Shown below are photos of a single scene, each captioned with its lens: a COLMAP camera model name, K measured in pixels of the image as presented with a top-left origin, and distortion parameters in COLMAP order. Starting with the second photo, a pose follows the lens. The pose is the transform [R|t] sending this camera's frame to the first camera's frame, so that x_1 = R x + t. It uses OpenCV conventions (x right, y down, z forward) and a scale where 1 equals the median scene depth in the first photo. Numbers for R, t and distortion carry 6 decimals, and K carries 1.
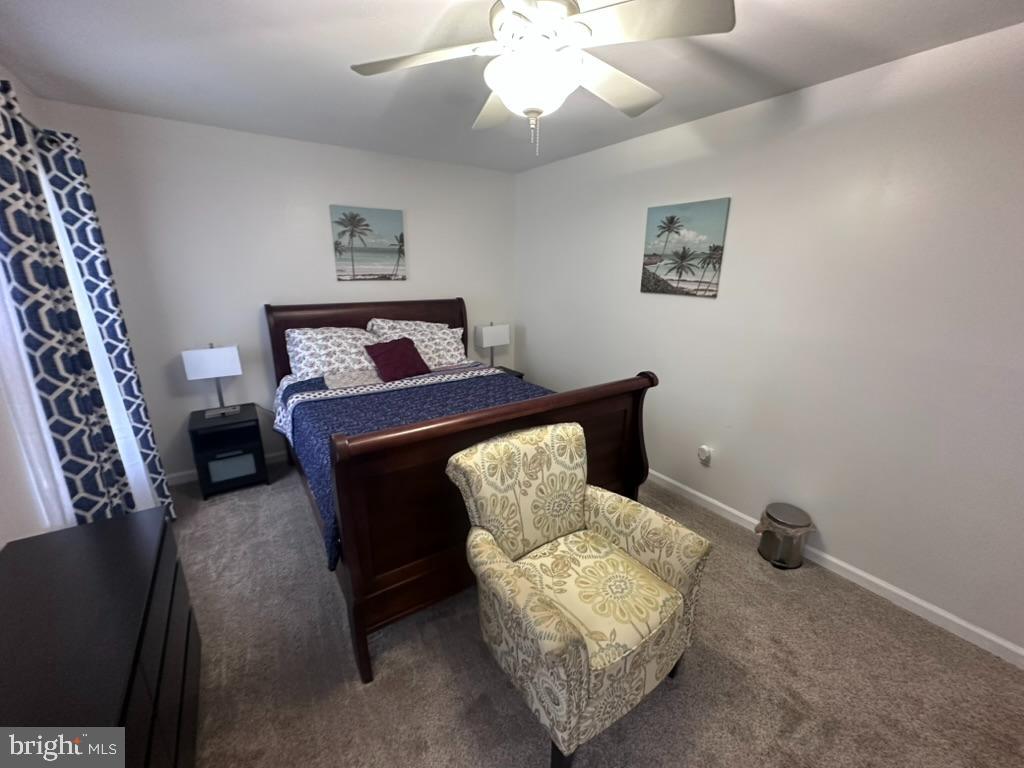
lens RADIAL K [[408.6, 0, 512.7], [0, 408.6, 383.4], [0, 0, 1]] dist [-0.005407, 0.000487]
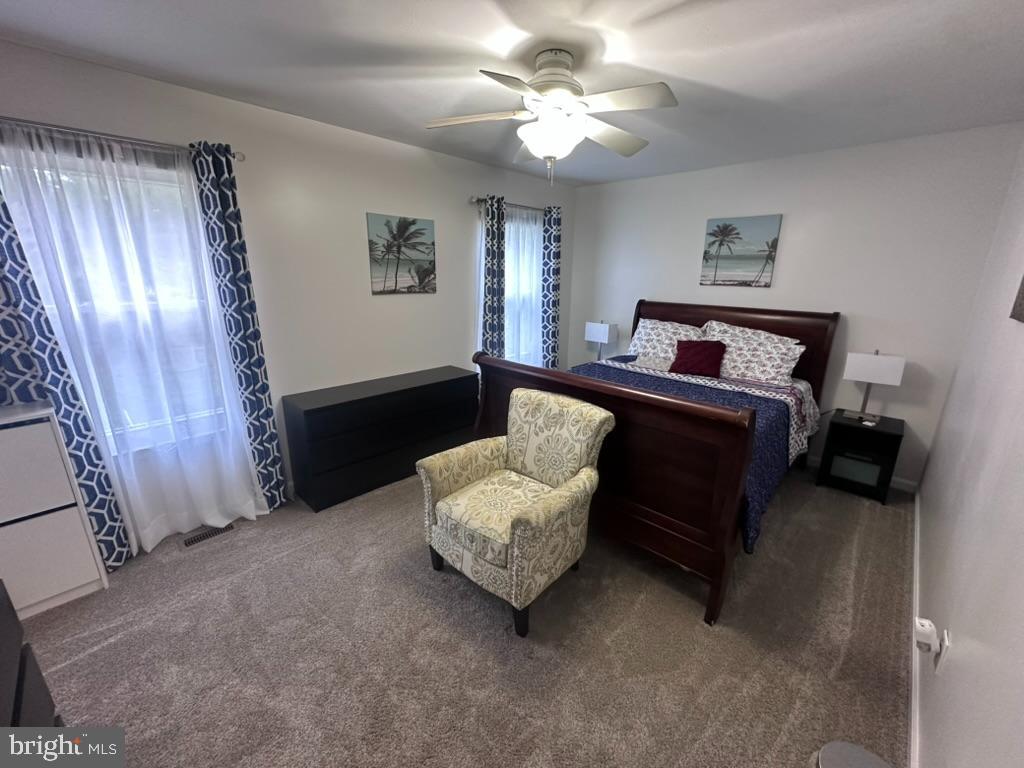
lens RADIAL K [[408.6, 0, 515.9], [0, 408.6, 384.6], [0, 0, 1]] dist [-0.005407, 0.000487]
pose [[0.214942, 0.254460, -0.942895, 0.637138], [-0.281303, 0.940675, 0.189735, -0.061379], [0.935237, 0.224457, 0.273771, 0.272257]]
